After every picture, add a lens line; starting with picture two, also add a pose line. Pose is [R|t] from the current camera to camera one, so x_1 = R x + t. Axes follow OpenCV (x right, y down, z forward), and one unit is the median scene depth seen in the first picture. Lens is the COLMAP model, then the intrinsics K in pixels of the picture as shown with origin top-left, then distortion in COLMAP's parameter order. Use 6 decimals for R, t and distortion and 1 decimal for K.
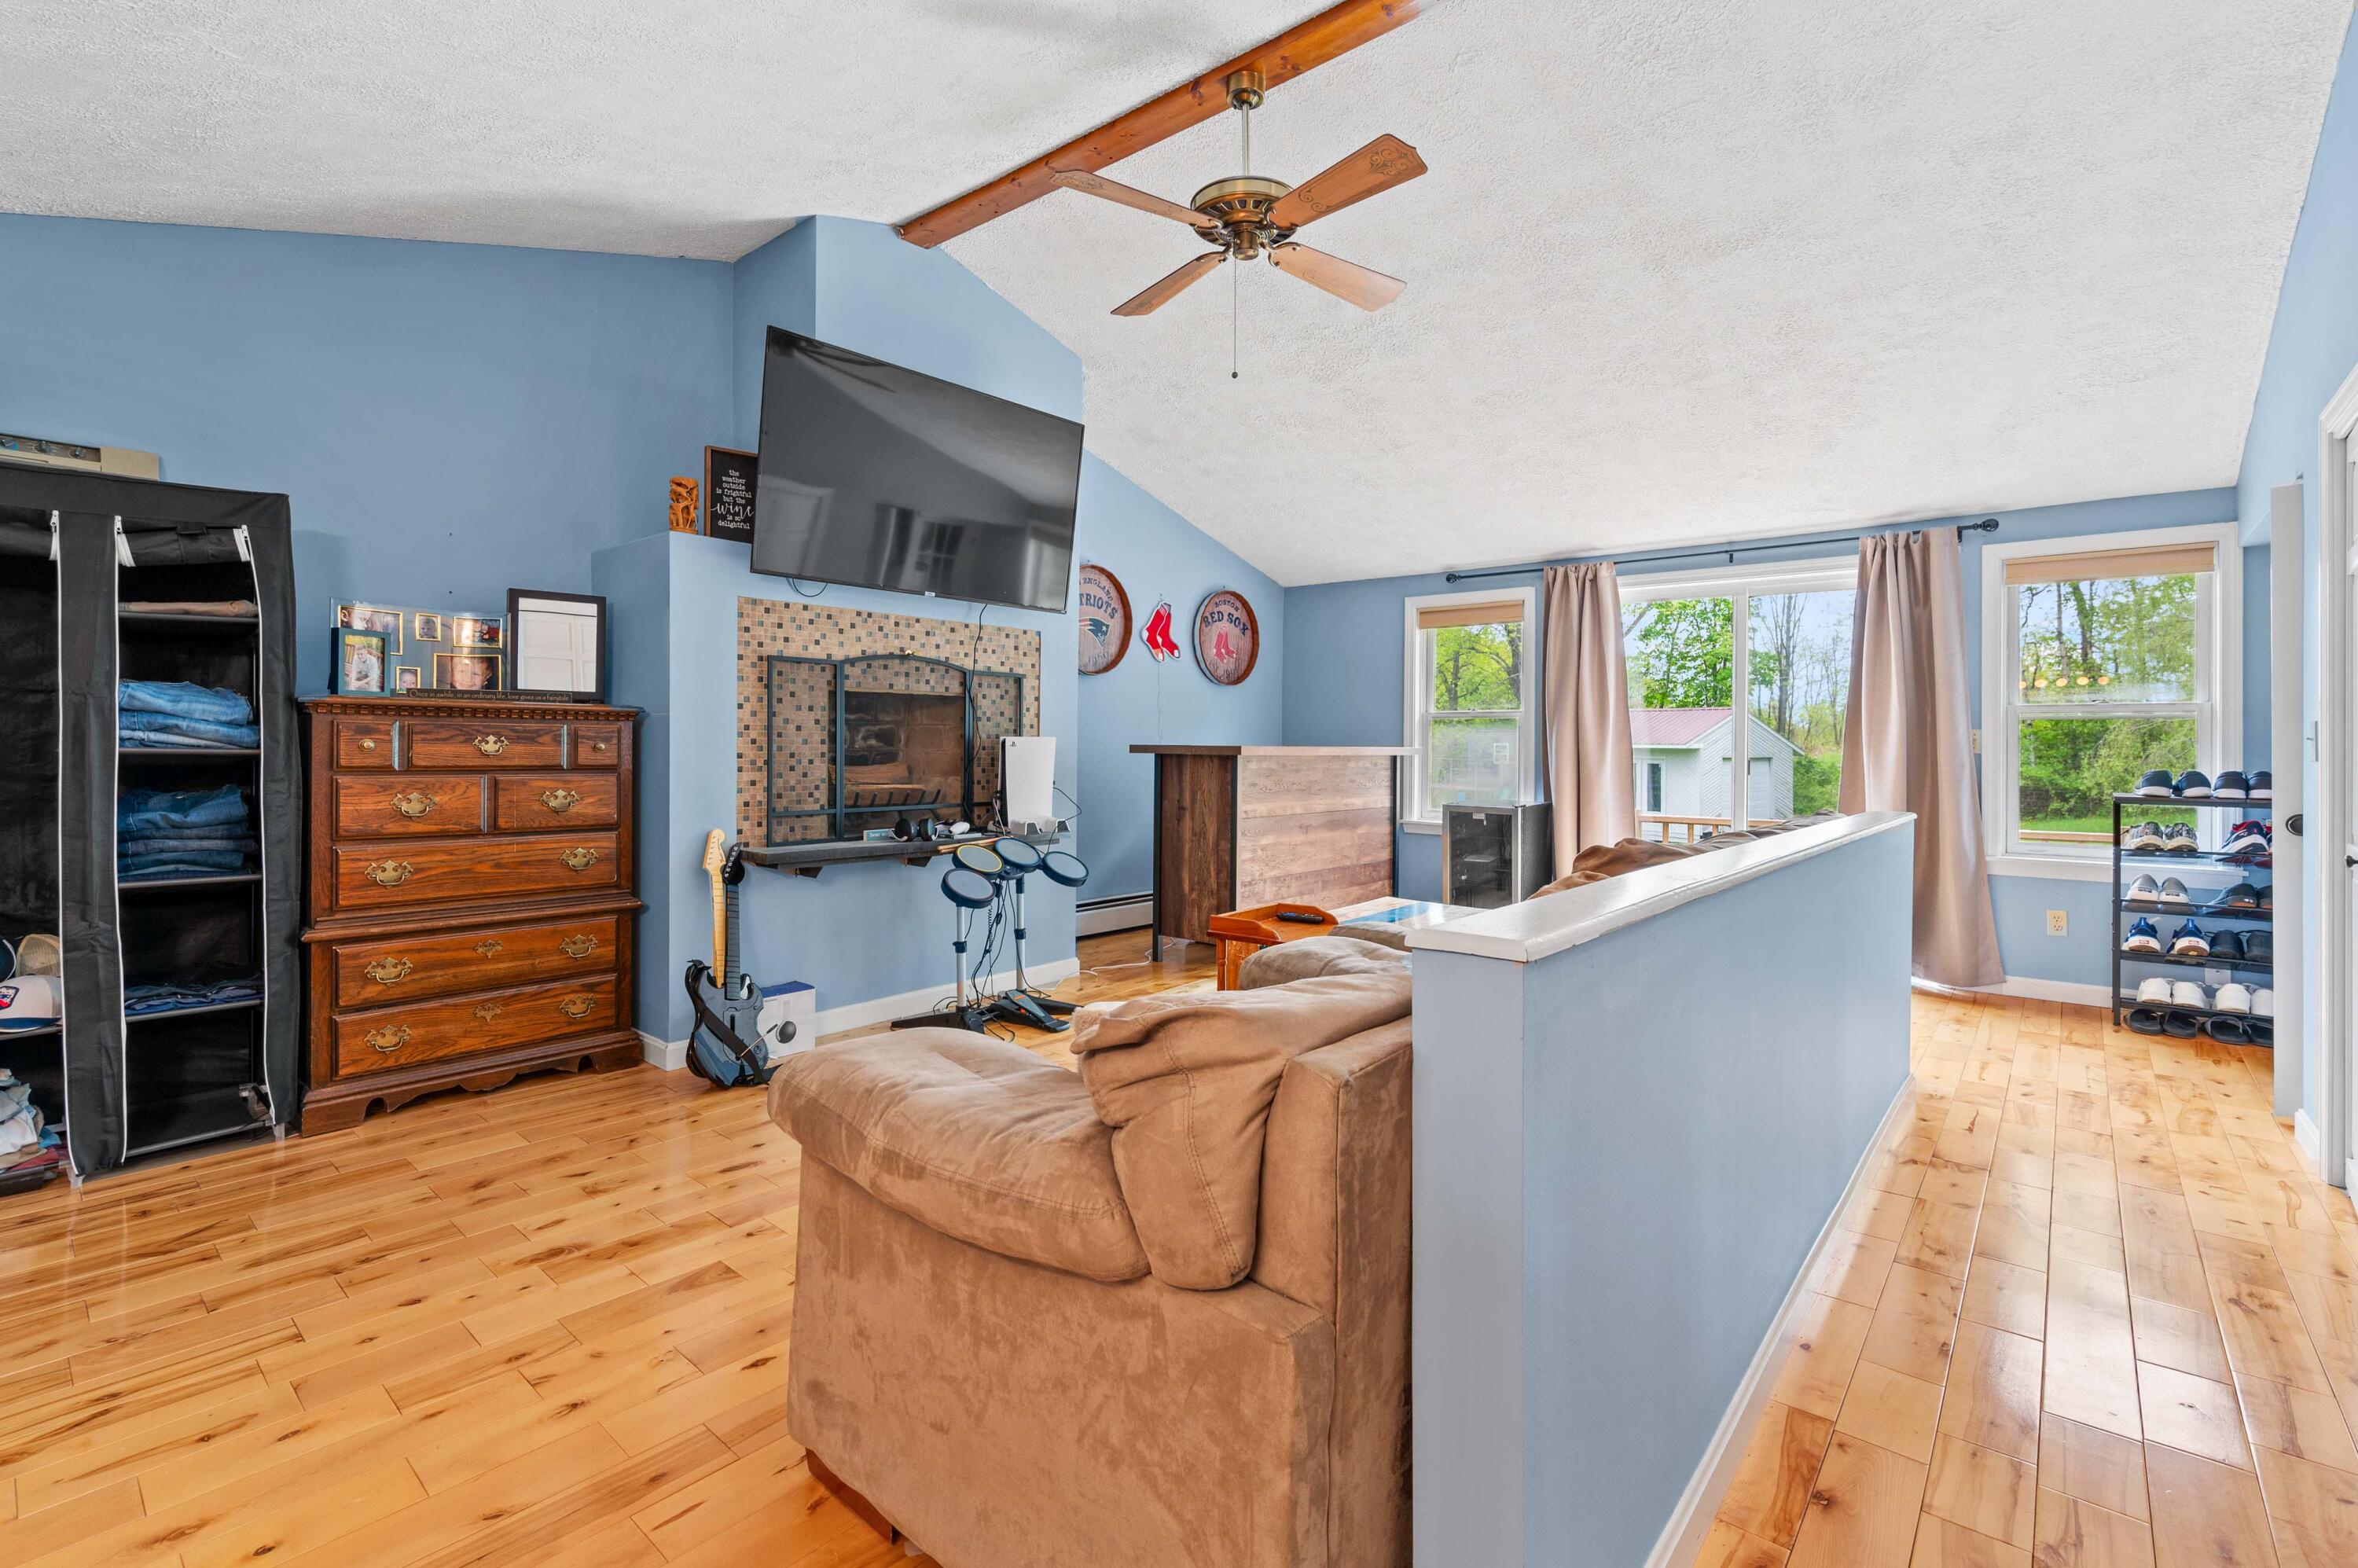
lens RADIAL K [[1051.1, 0, 1187.6], [0, 1051.1, 748.3], [0, 0, 1]] dist [0.011960, 0.000077]
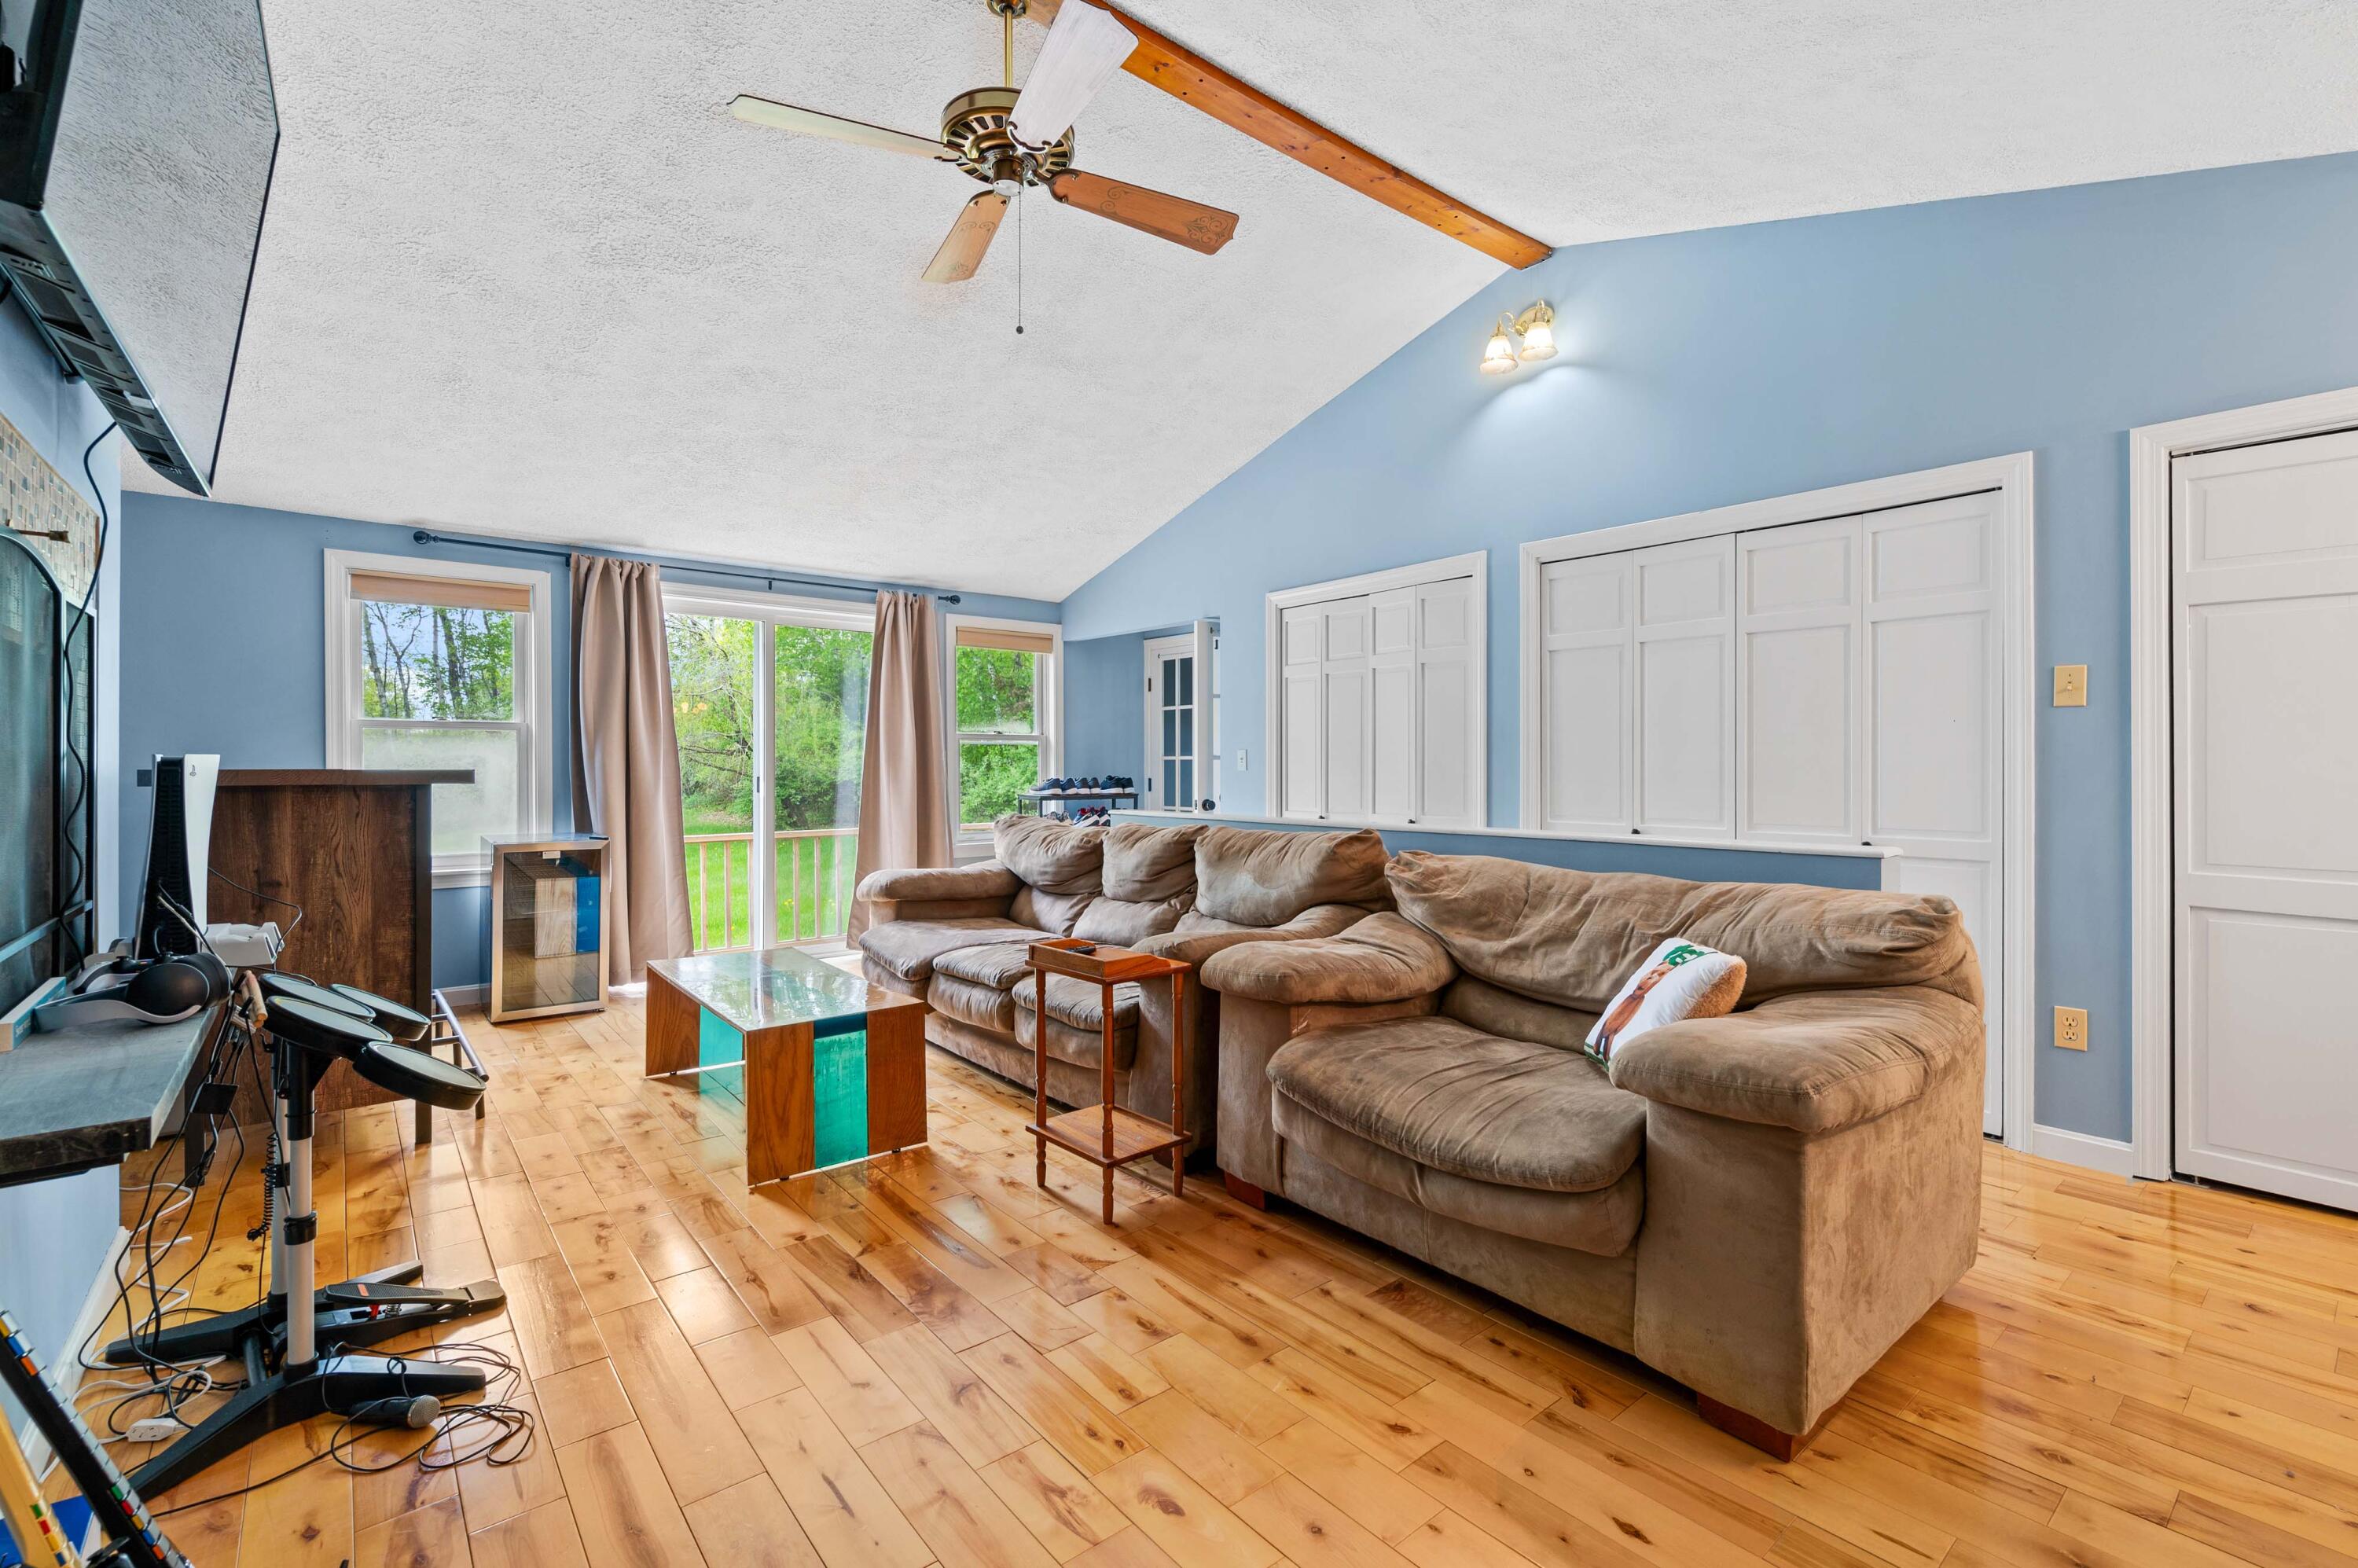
lens RADIAL K [[1051.1, 0, 1181.6], [0, 1051.1, 771.1], [0, 0, 1]] dist [0.011960, 0.000077]
pose [[0.185543, -0.012442, 0.982557, -0.704848], [0.006972, 0.999911, 0.011345, -0.008115], [-0.982611, 0.004745, 0.185614, 0.654663]]
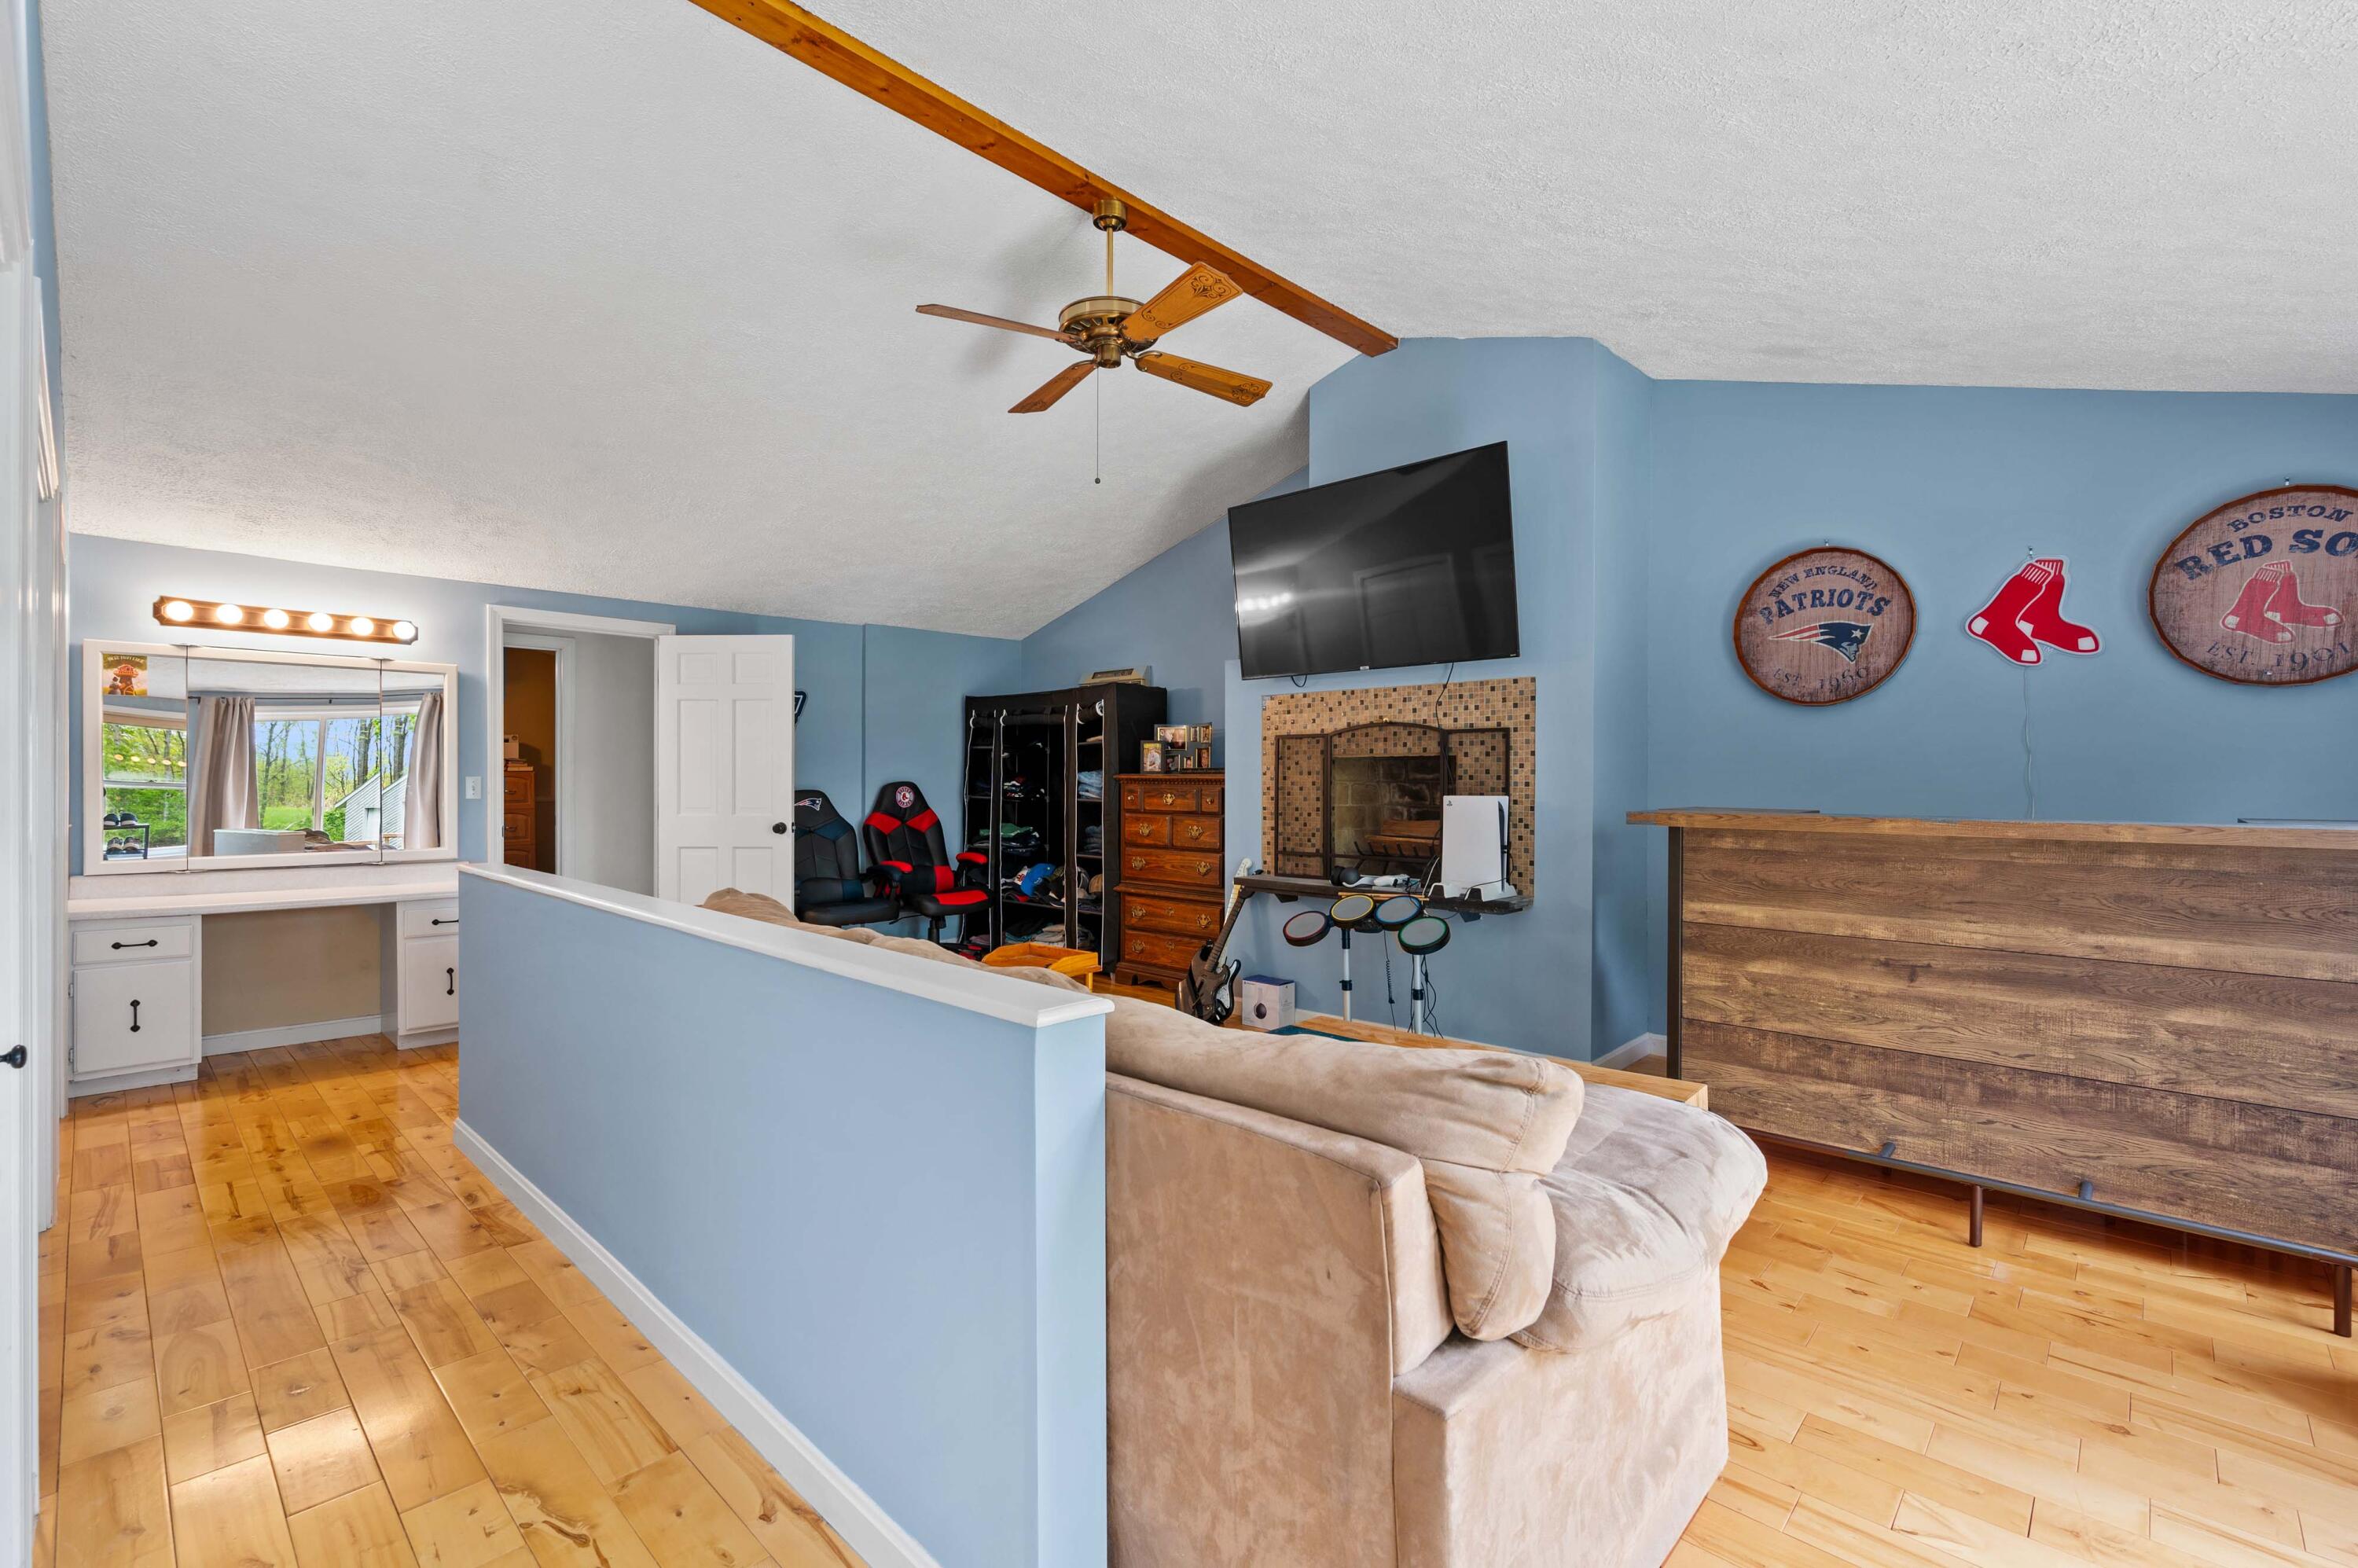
lens RADIAL K [[1051.1, 0, 1176.9], [0, 1051.1, 778.4], [0, 0, 1]] dist [0.011960, 0.000077]
pose [[-0.059007, -0.008088, -0.998225, 0.846109], [-0.007396, 0.999943, -0.007664, -0.018402], [0.998230, 0.006930, -0.059064, 0.830817]]
